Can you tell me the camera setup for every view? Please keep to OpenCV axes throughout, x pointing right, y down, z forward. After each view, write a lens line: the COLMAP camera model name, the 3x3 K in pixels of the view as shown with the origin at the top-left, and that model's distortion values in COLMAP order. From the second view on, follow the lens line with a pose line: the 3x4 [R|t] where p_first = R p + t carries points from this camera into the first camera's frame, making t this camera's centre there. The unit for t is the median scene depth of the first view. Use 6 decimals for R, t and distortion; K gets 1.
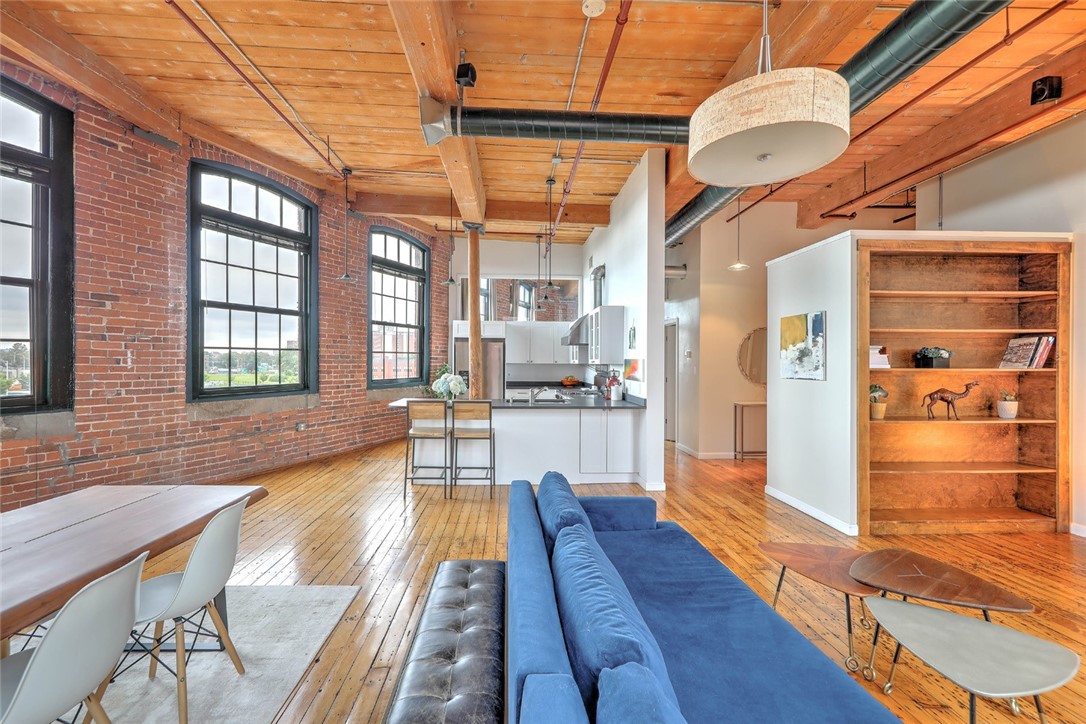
lens RADIAL K [[444.6, 0, 529.0], [0, 444.6, 362.4], [0, 0, 1]] dist [0.006307, 0.000073]
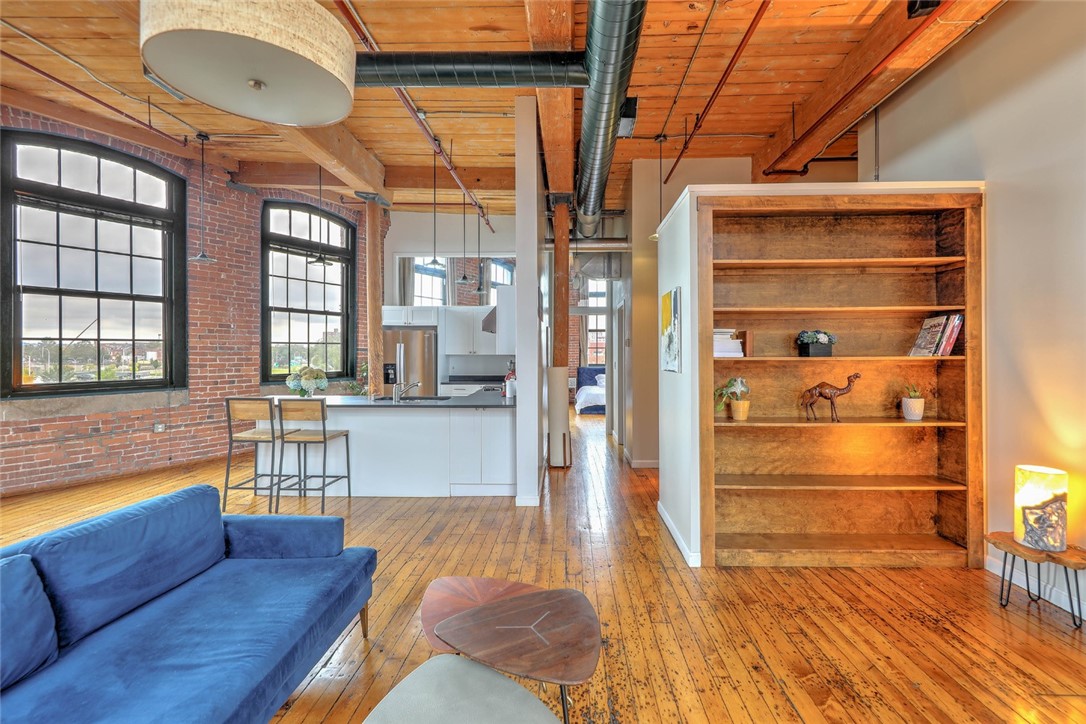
lens RADIAL K [[504.5, 0, 569.5], [0, 504.5, 351.1], [0, 0, 1]] dist [0.005278, 0.000228]
pose [[0.997656, -0.006820, -0.068089, 0.465306], [0.006394, 0.999959, -0.006468, 0.005295], [0.068130, 0.006017, 0.997658, 0.066527]]
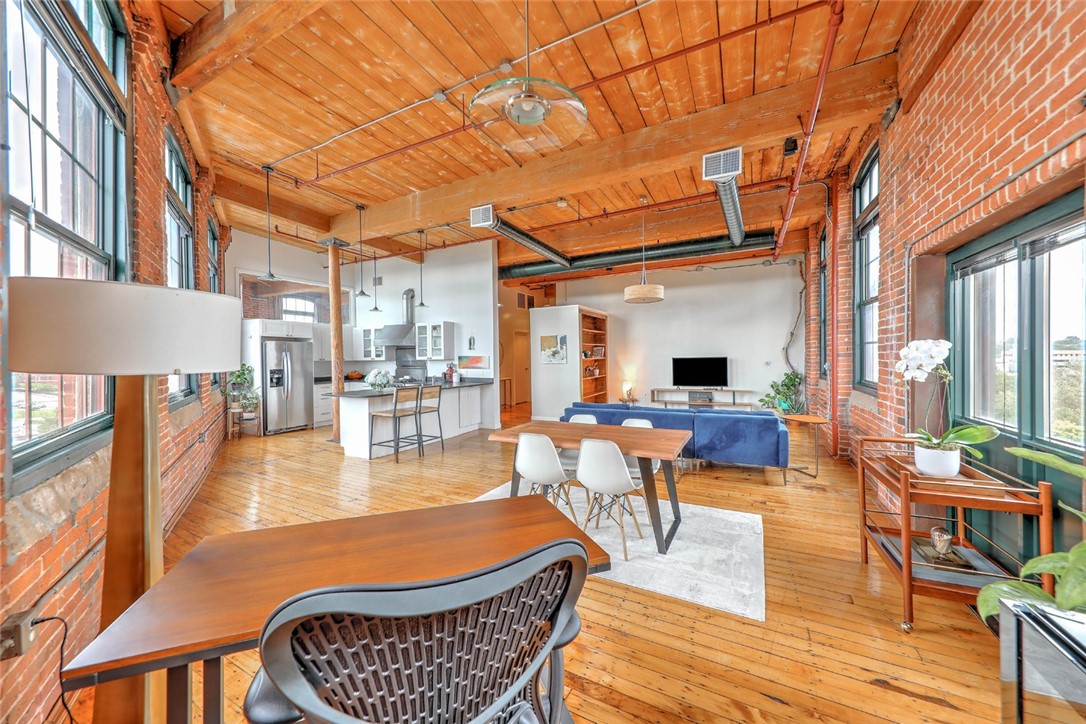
lens RADIAL K [[387.5, 0, 546.5], [0, 387.5, 360.6], [0, 0, 1]] dist [0.000786, 0.000032]
pose [[0.498050, -0.019245, 0.866935, -1.061922], [0.016331, 0.999785, 0.012812, -0.005503], [-0.866995, 0.007777, 0.498257, 0.046633]]
